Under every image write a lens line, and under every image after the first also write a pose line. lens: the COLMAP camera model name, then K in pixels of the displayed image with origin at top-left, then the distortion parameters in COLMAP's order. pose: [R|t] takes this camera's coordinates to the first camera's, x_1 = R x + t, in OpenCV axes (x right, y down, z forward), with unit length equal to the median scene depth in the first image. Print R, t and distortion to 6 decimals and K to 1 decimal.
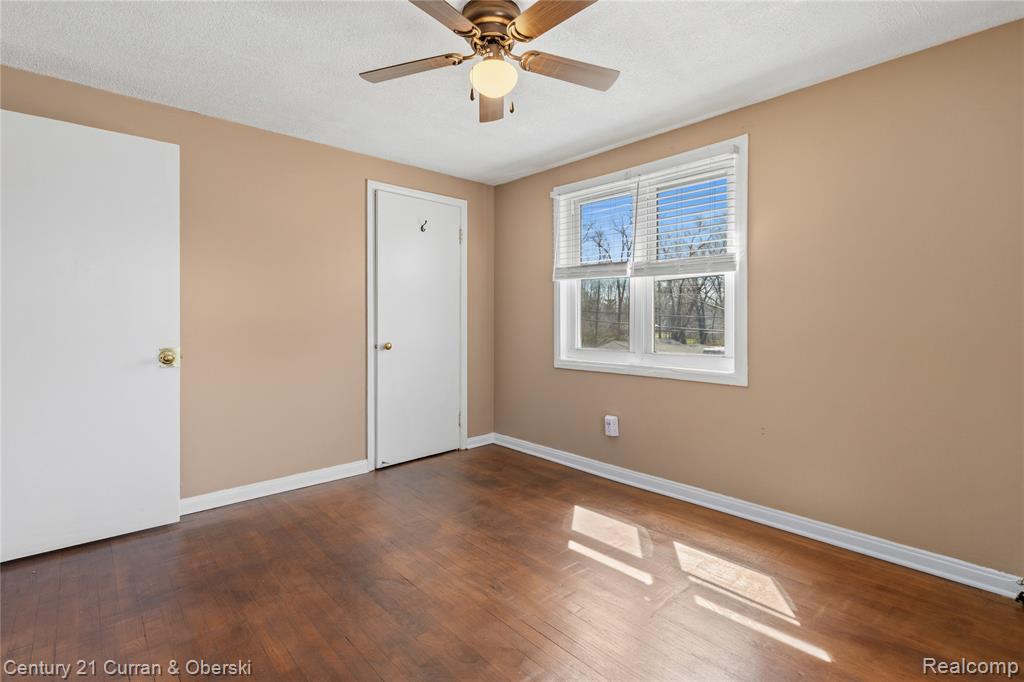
lens RADIAL K [[471.3, 0, 521.8], [0, 471.3, 317.6], [0, 0, 1]] dist [0.001798, 0.000187]
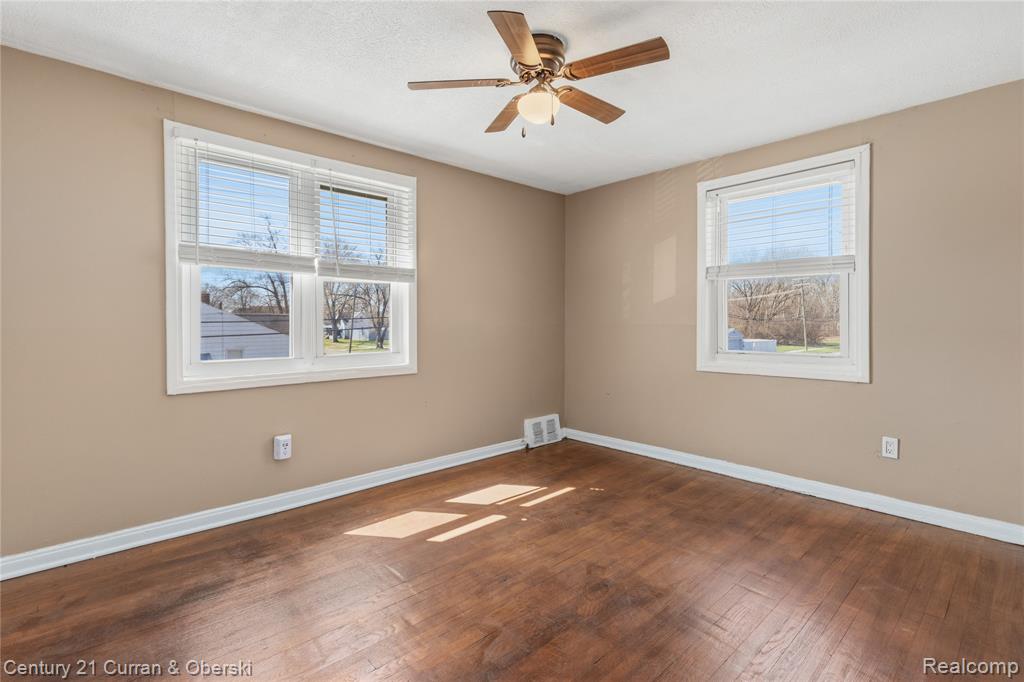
lens RADIAL K [[471.3, 0, 521.8], [0, 471.3, 317.6], [0, 0, 1]] dist [0.001798, 0.000187]
pose [[0.003718, 0.008864, 0.999954, -0.831474], [-0.004462, 0.999951, -0.008847, 0.005434], [-0.999983, -0.004429, 0.003757, 0.728490]]
